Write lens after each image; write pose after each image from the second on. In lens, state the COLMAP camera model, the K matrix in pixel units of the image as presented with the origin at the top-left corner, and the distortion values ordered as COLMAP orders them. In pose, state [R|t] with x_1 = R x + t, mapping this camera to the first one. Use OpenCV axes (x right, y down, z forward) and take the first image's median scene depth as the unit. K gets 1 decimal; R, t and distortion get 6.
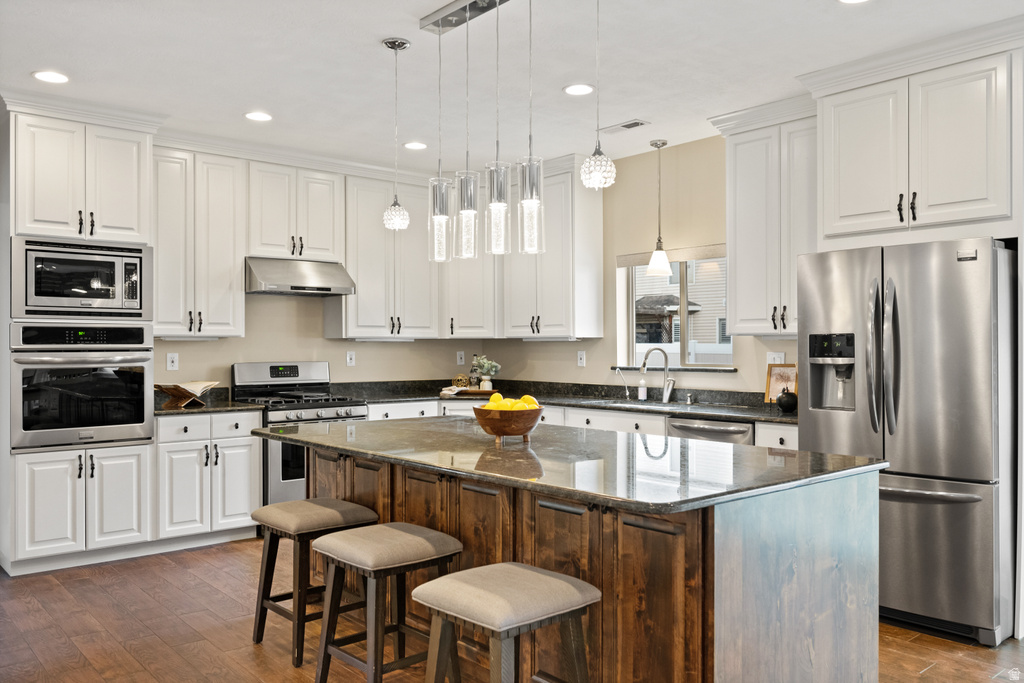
lens RADIAL K [[815.7, 0, 512.0], [0, 815.7, 341.5], [0, 0, 1]] dist [-0.001481, 0.000294]
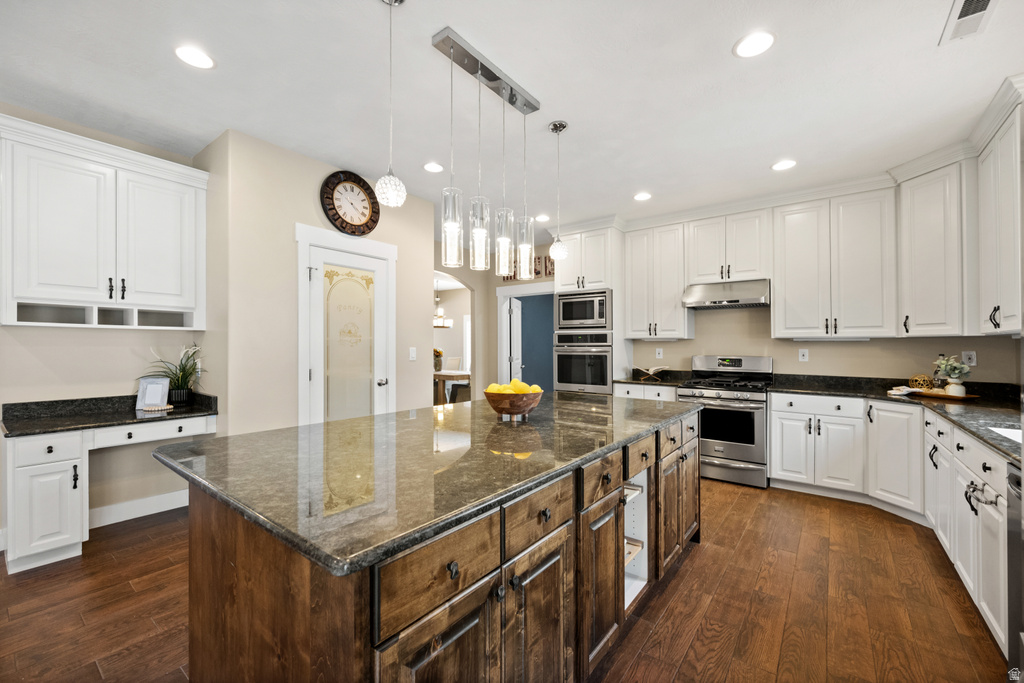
lens RADIAL K [[414.6, 0, 510.5], [0, 414.6, 347.8], [0, 0, 1]] dist [0.000137, 0.000059]
pose [[0.204337, 0.007409, -0.978873, 0.396331], [0.000184, 0.999971, 0.007607, 0.006961], [0.978901, -0.001734, 0.204330, 0.562728]]
